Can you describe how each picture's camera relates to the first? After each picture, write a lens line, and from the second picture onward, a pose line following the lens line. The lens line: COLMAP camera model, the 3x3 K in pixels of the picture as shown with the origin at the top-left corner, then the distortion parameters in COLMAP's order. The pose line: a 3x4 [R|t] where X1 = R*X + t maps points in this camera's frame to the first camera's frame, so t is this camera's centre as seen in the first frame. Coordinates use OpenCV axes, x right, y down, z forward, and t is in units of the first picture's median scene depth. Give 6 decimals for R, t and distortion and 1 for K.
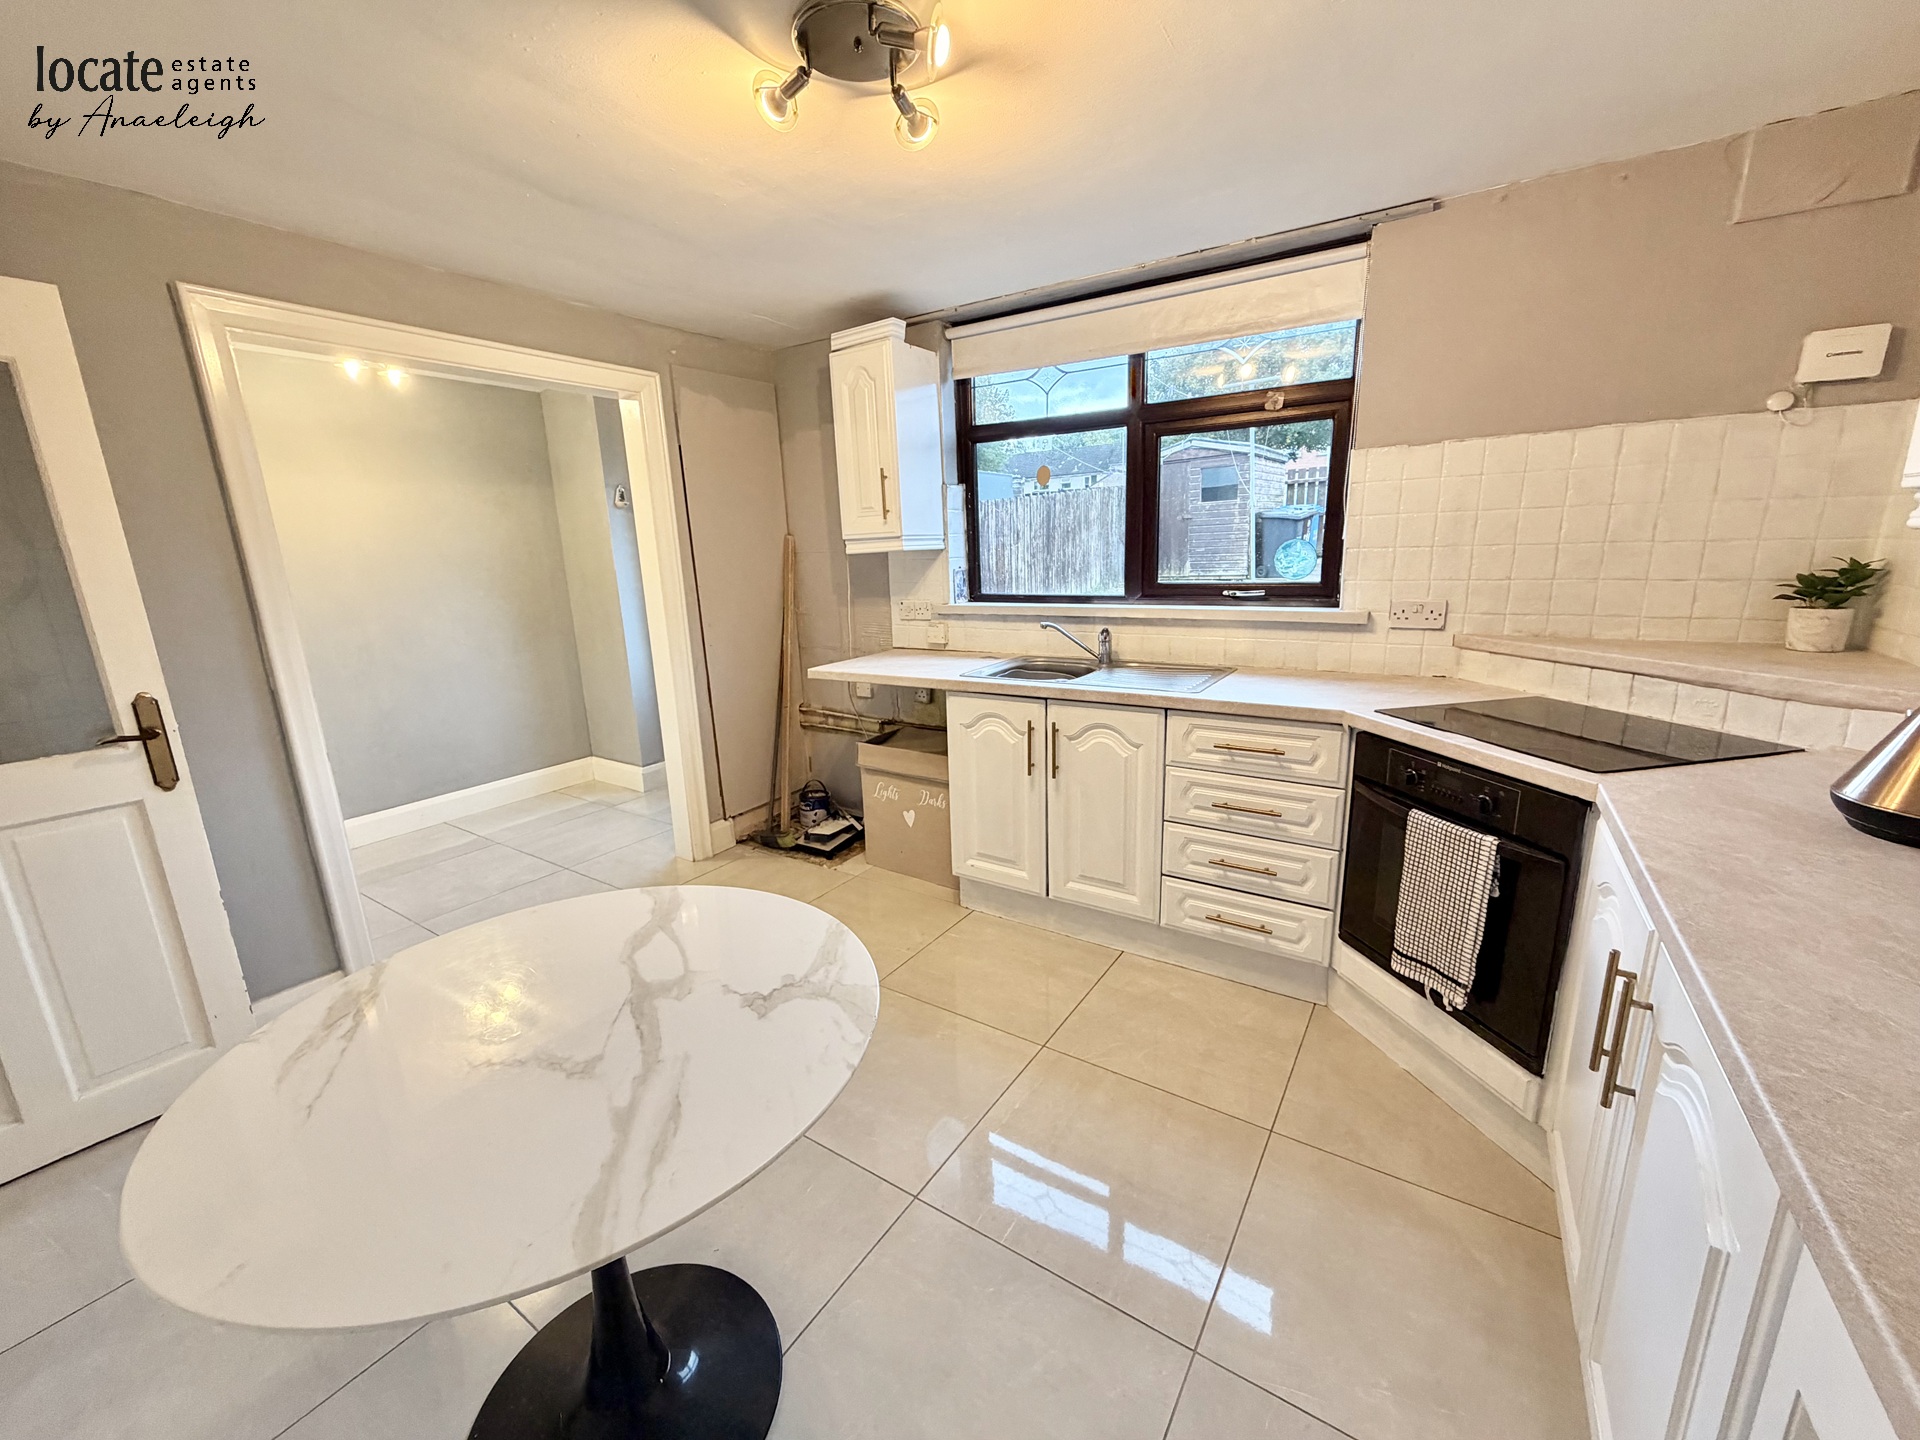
lens RADIAL K [[762.4, 0, 953.3], [0, 762.4, 723.8], [0, 0, 1]] dist [-0.001415, -0.000326]
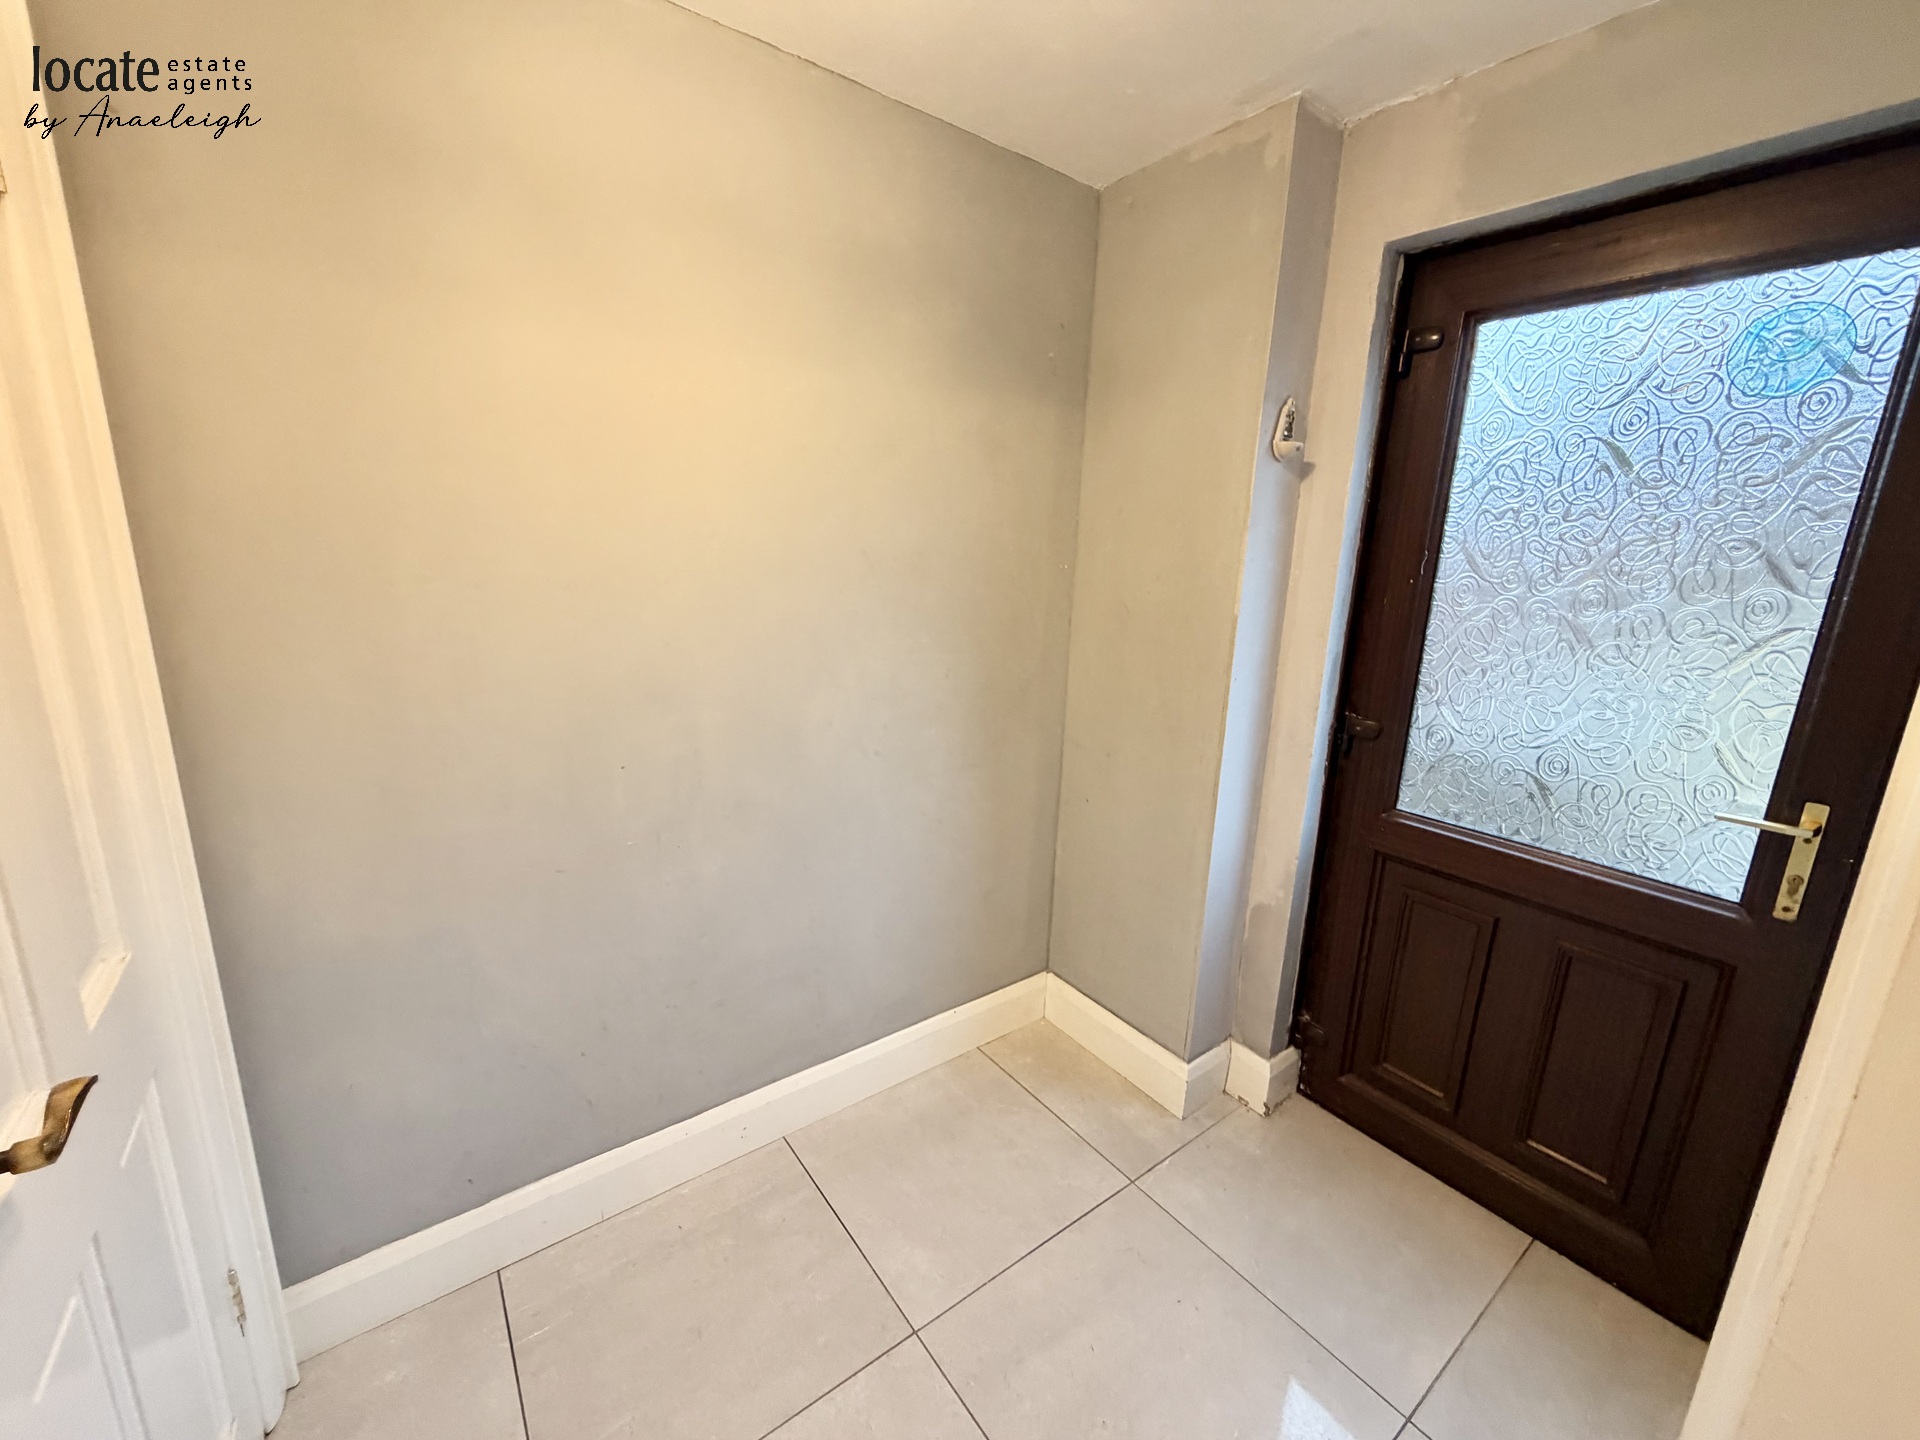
lens RADIAL K [[762.4, 0, 953.3], [0, 762.4, 723.8], [0, 0, 1]] dist [-0.001415, -0.000326]
pose [[0.939830, 0.128278, -0.316645, -0.436743], [-0.134898, 0.990859, 0.001025, -0.120373], [0.313882, 0.041752, 0.948544, 0.560102]]
